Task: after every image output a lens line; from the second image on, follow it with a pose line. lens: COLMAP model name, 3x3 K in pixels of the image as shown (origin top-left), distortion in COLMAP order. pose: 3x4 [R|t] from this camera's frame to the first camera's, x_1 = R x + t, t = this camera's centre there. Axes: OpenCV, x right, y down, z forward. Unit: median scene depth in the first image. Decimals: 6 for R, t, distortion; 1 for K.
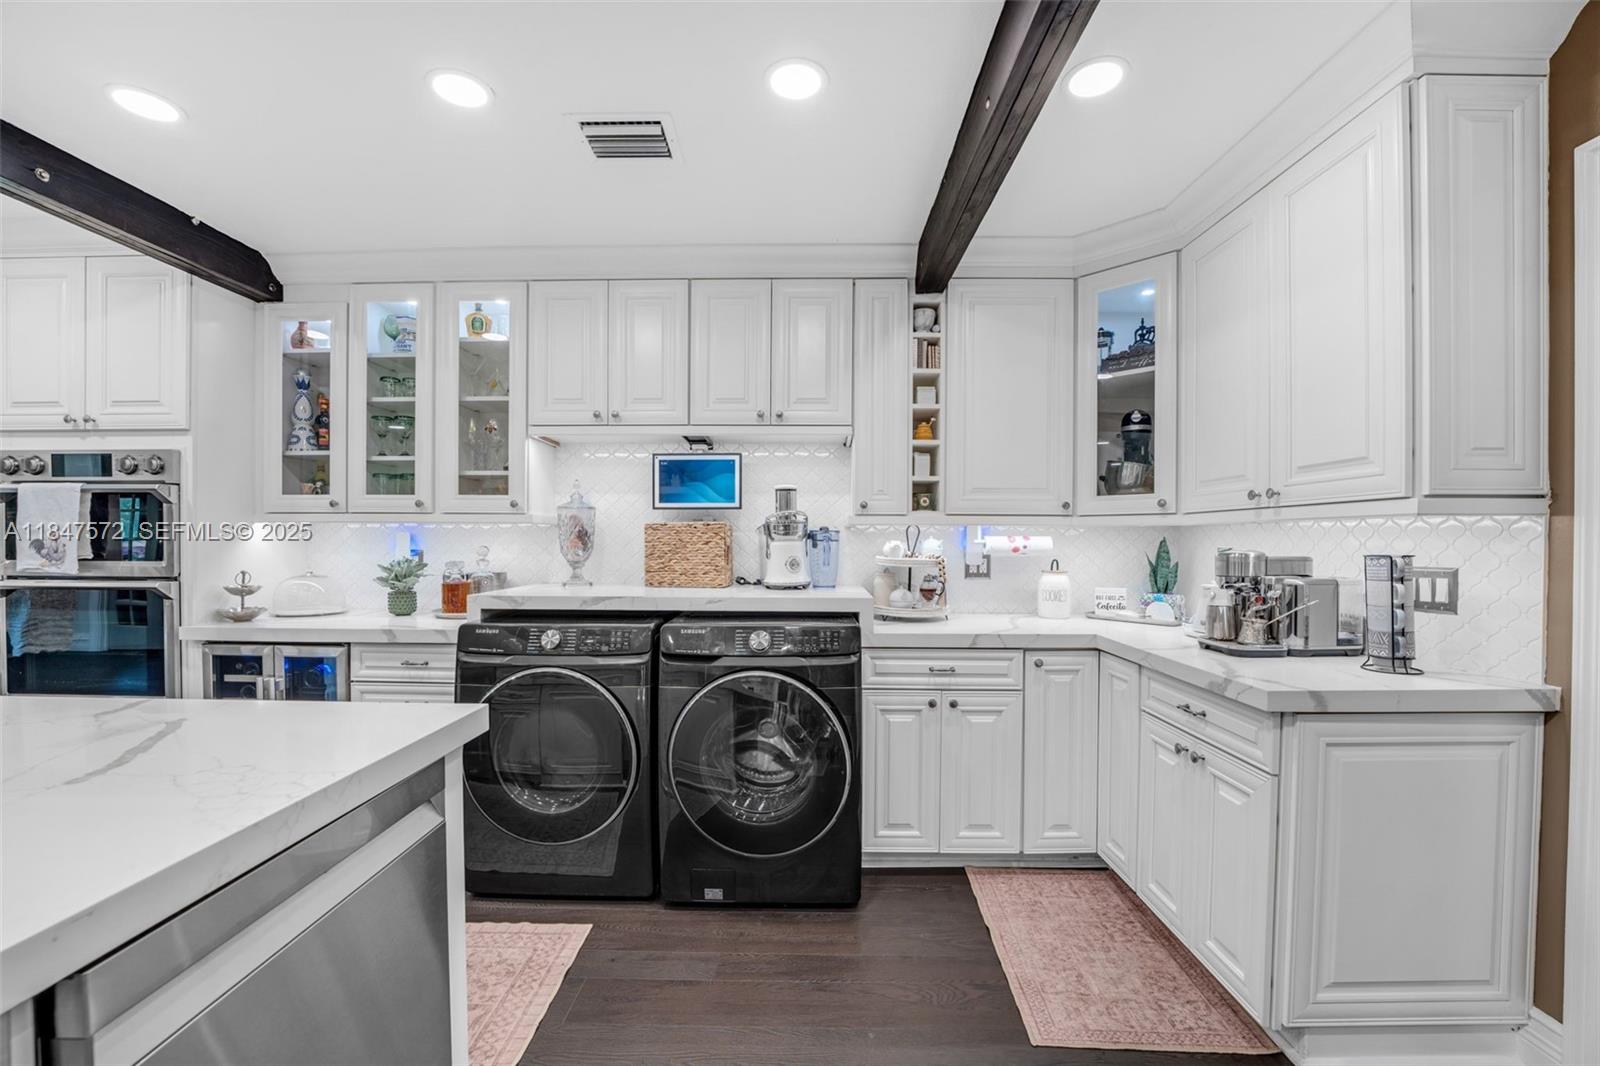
lens RADIAL K [[679.1, 0, 799.6], [0, 679.1, 562.1], [0, 0, 1]] dist [0.000426, 0.000413]
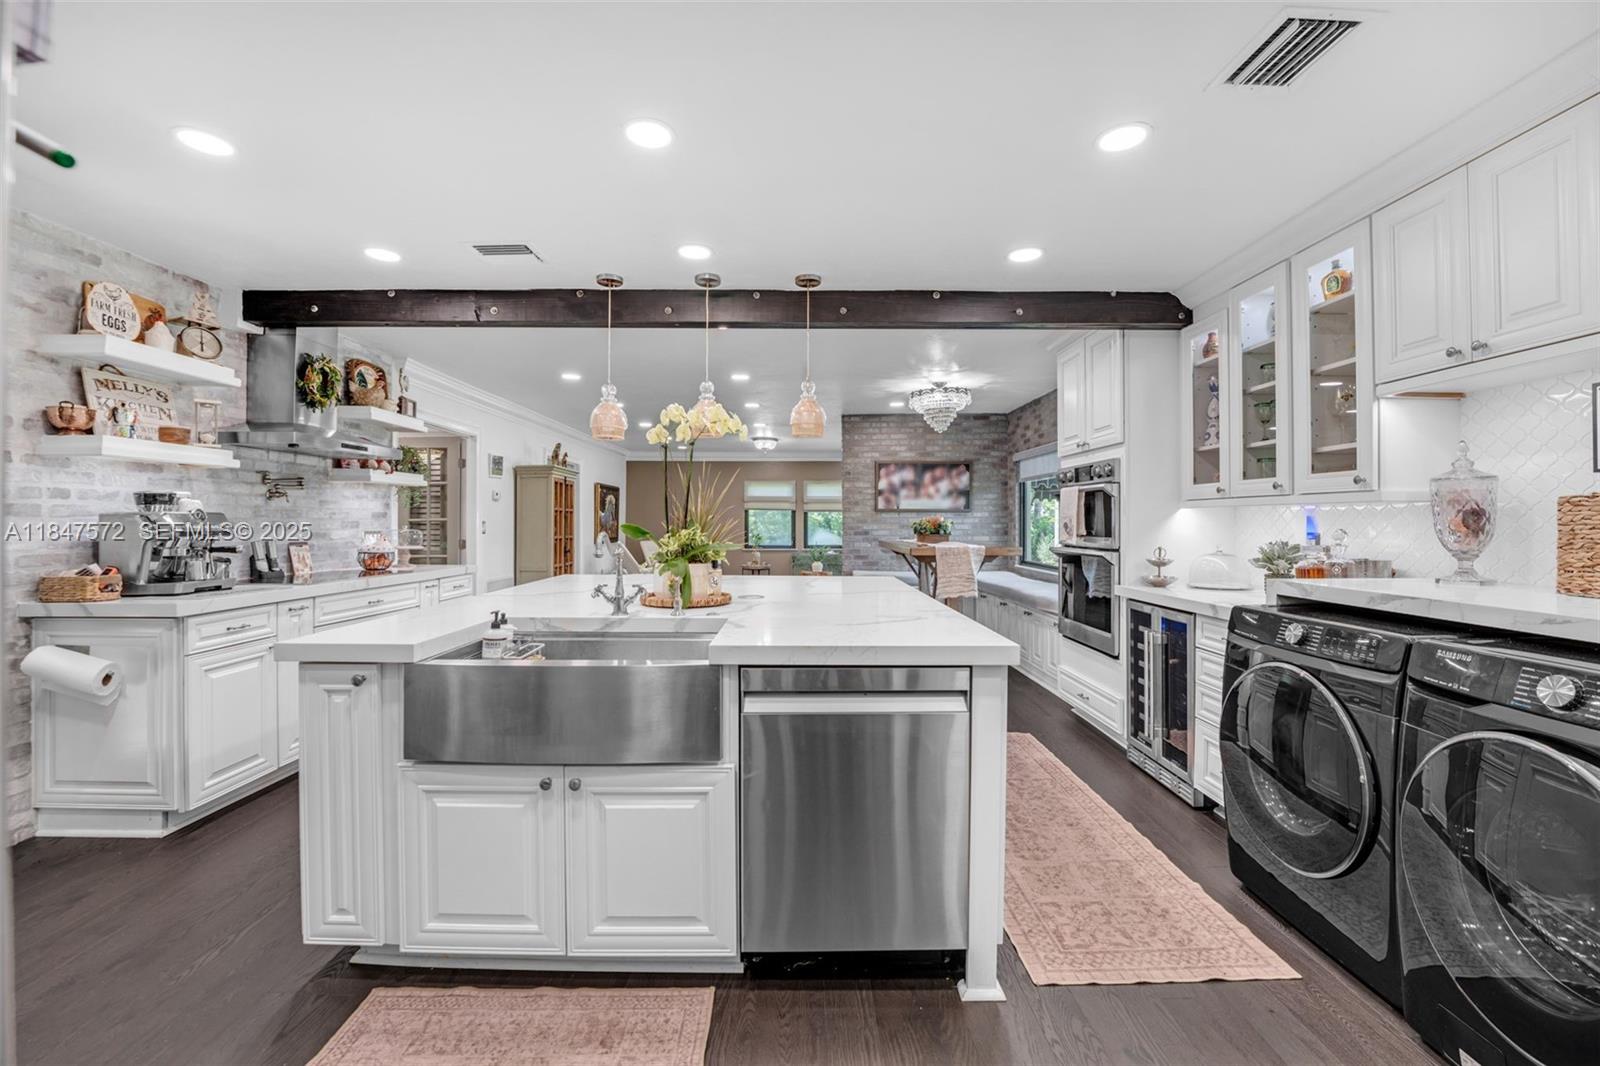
lens RADIAL K [[723.6, 0, 800.0], [0, 723.6, 533.0], [0, 0, 1]] dist [-0.000419, -0.000246]
pose [[0.017934, 0.012039, -0.999767, 0.498832], [-0.032760, 0.999398, 0.011447, -0.006533], [0.999302, 0.032547, 0.018318, 0.295691]]
